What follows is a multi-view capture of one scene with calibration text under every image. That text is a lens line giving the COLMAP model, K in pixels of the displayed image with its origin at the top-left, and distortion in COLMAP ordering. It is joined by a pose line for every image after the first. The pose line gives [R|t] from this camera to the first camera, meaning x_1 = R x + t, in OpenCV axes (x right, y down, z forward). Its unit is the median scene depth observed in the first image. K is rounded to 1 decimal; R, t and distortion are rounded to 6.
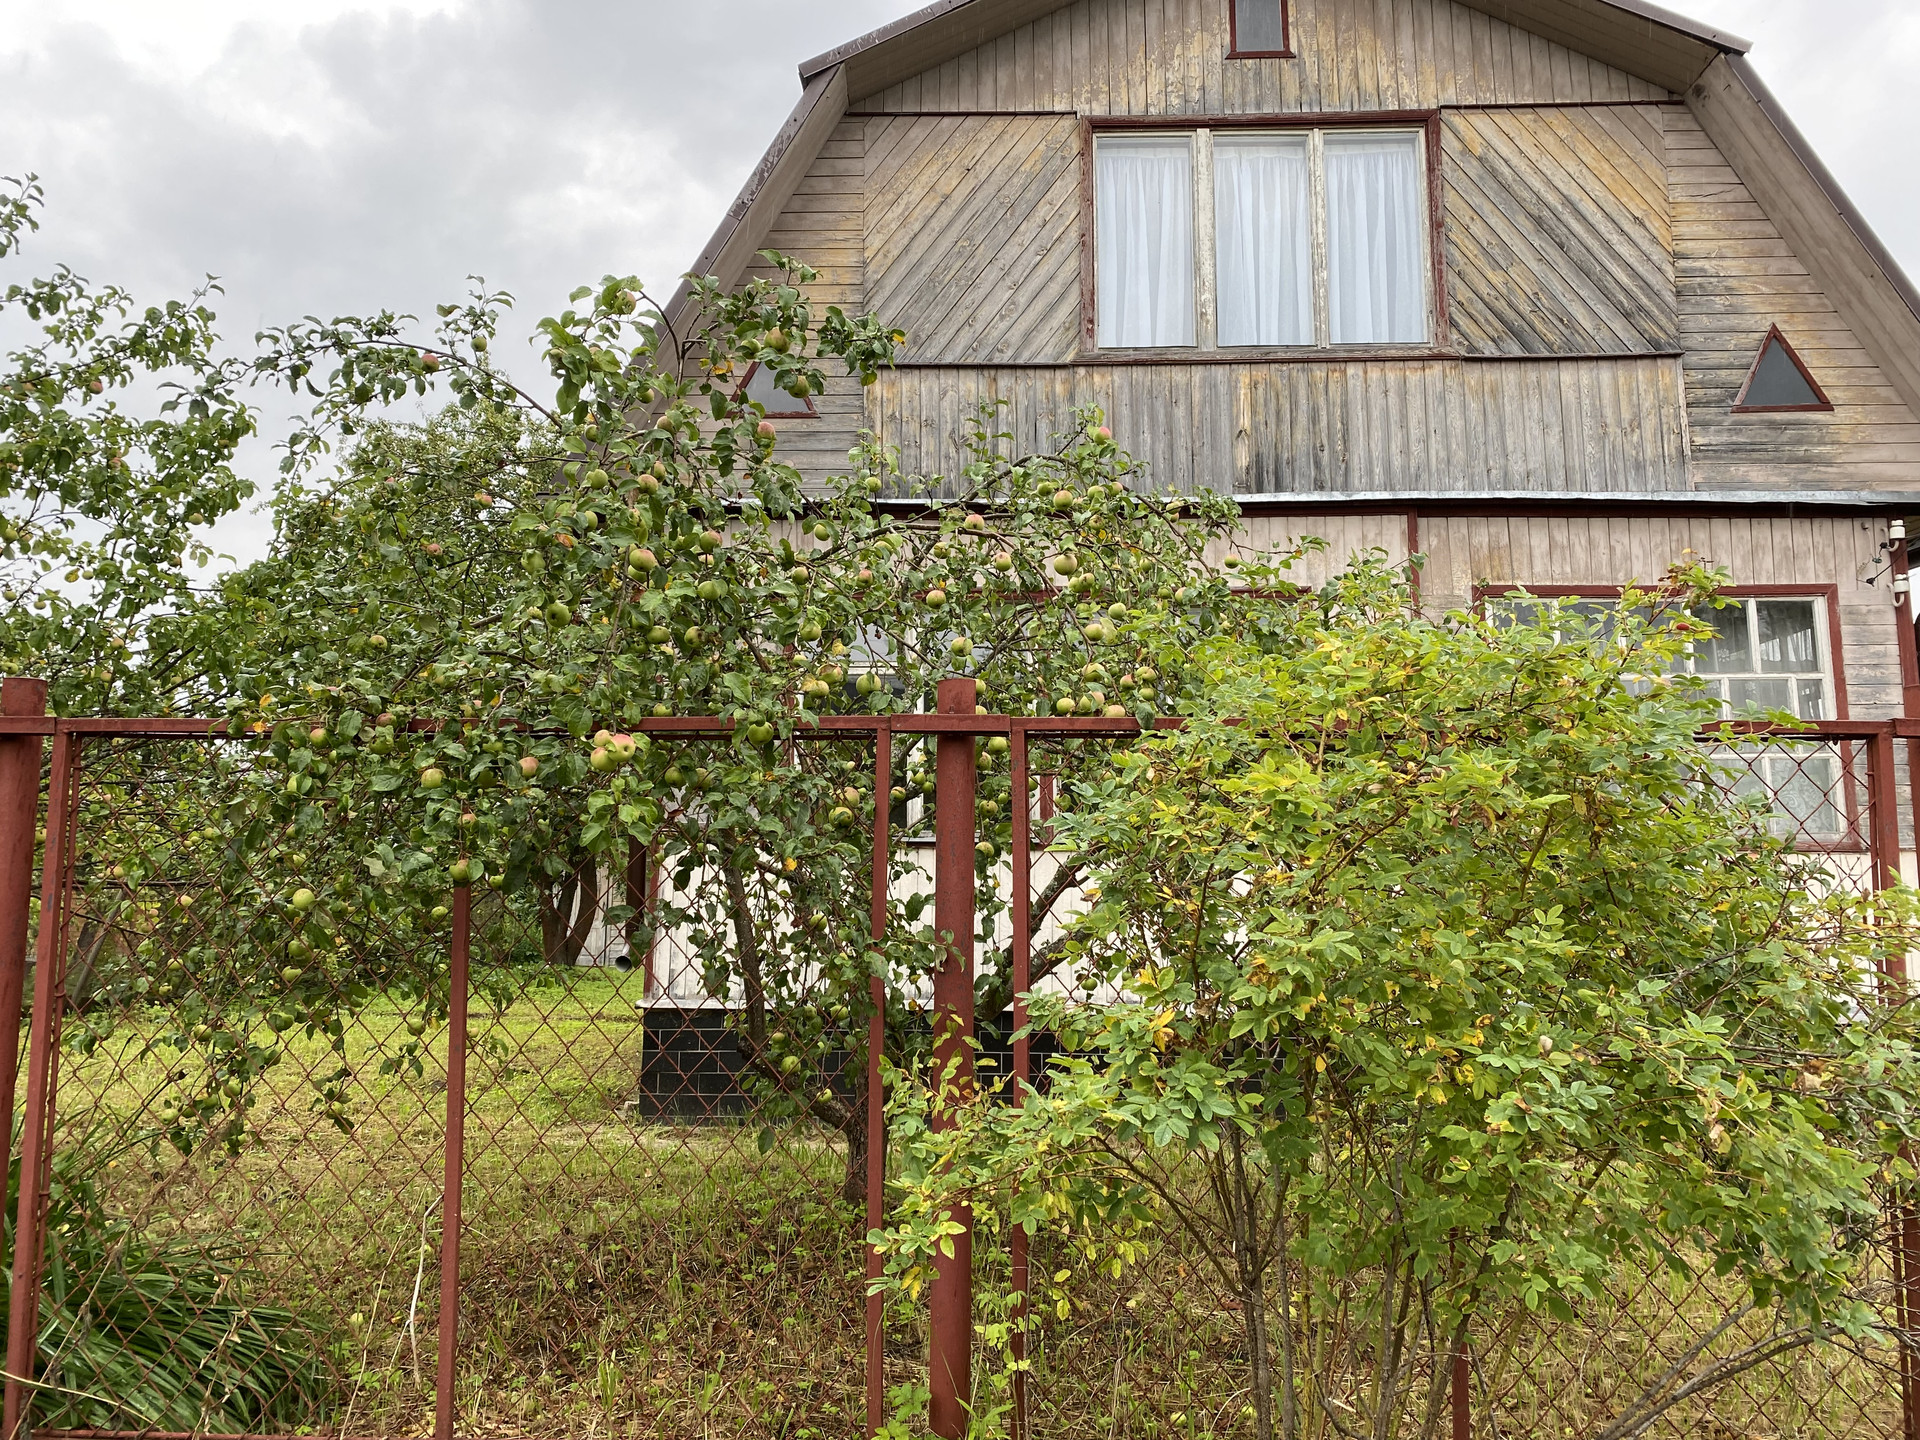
lens RADIAL K [[1467.6, 0, 956.4], [0, 1467.6, 707.6], [0, 0, 1]] dist [0.099068, -0.173643]
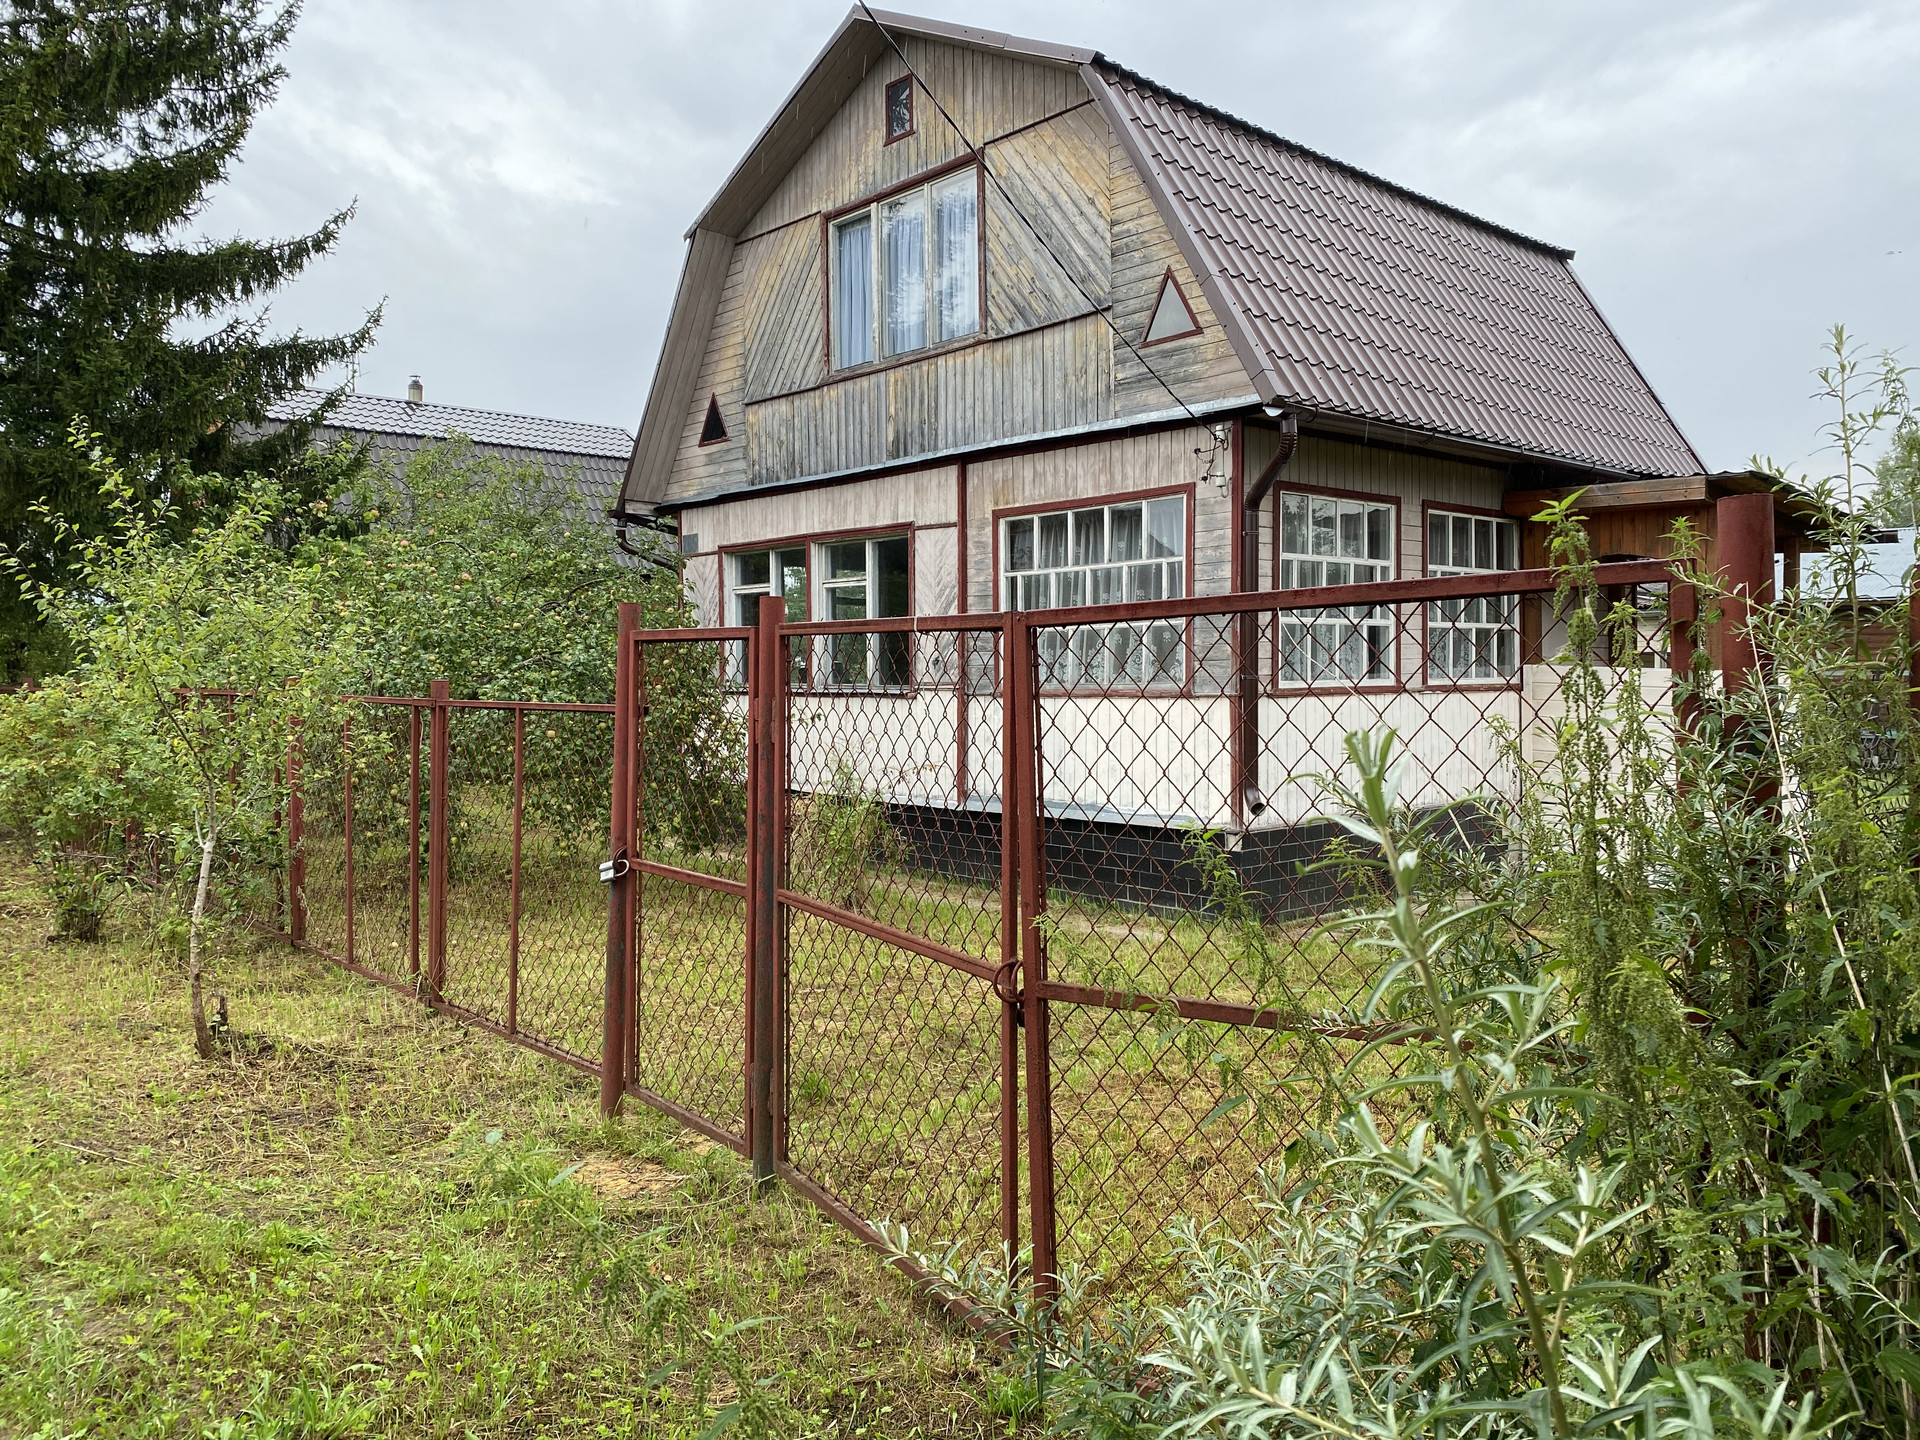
lens RADIAL K [[1467.6, 0, 956.4], [0, 1467.6, 707.6], [0, 0, 1]] dist [0.099068, -0.173643]
pose [[0.695560, -0.000825, -0.718468, 1.283969], [0.092287, 0.991818, 0.088205, -0.023954], [0.712517, -0.127657, 0.689945, 0.002701]]
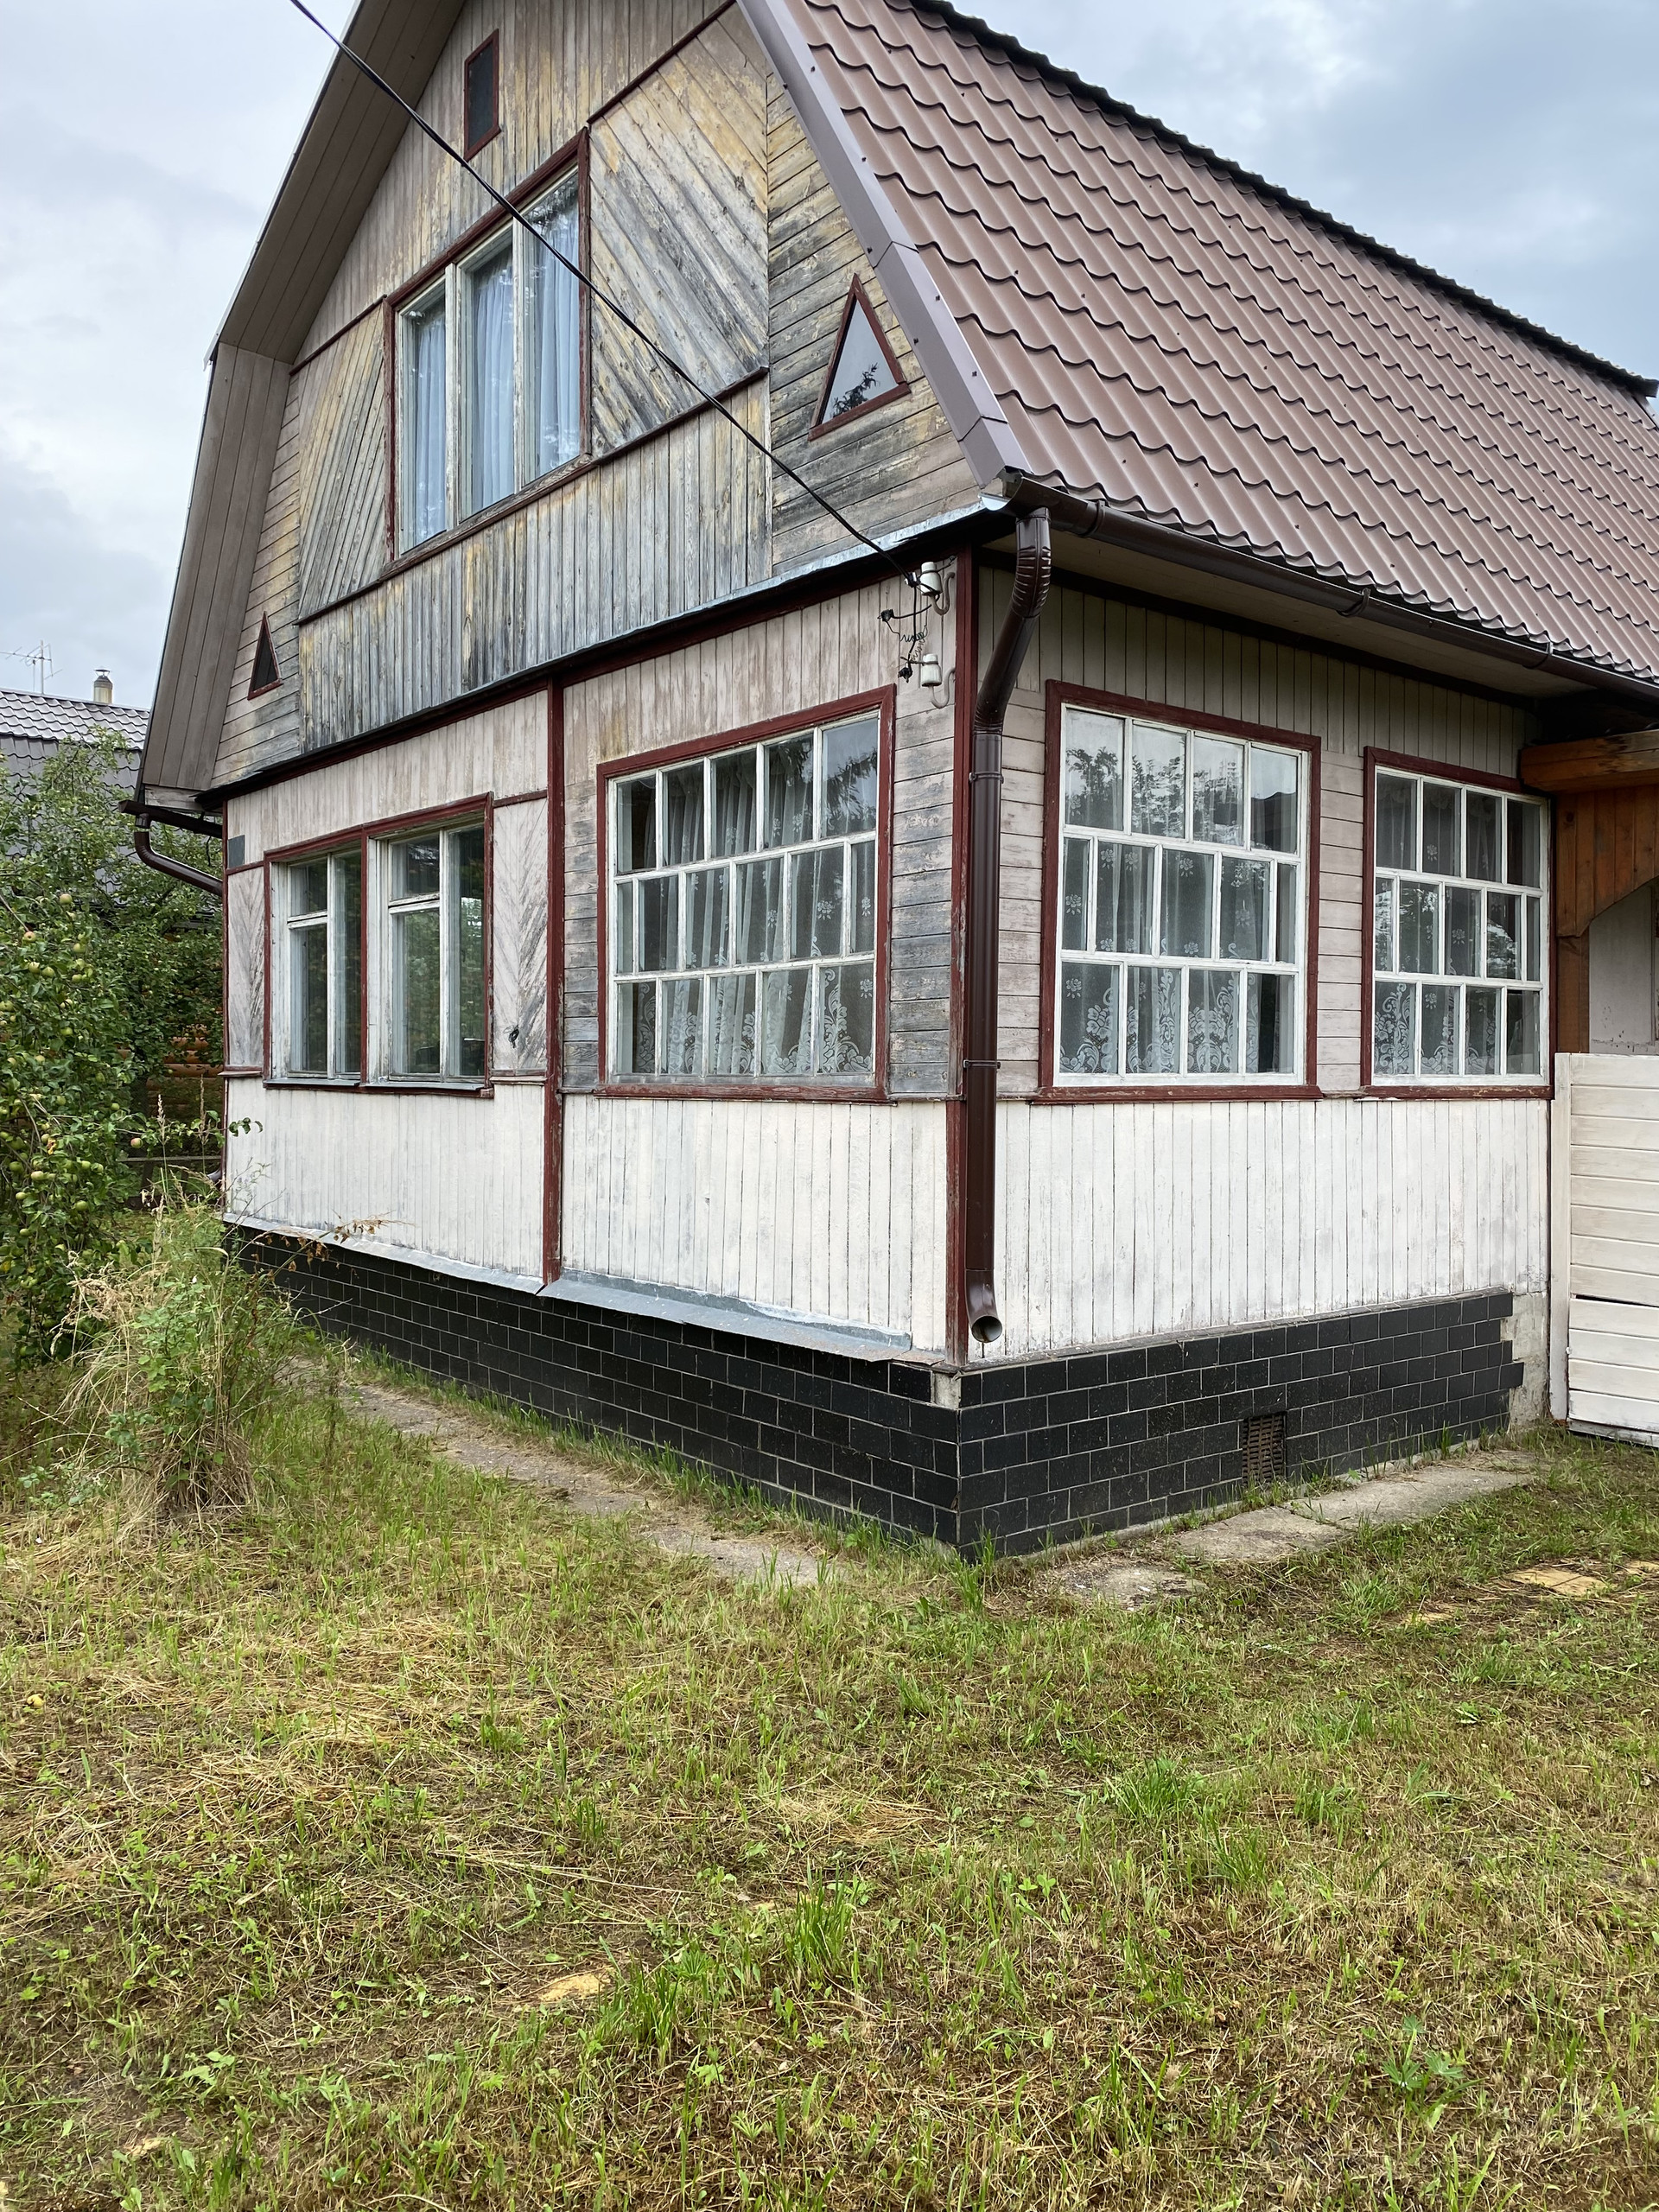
lens RADIAL K [[1711.7, 0, 829.5], [0, 1711.7, 1106.0], [0, 0, 1]] dist [0.005793, 0.005067]
pose [[0.653551, 0.005716, -0.756861, 1.086560], [0.083821, 0.993274, 0.079880, 0.032741], [0.752227, -0.115646, 0.648676, 0.477173]]
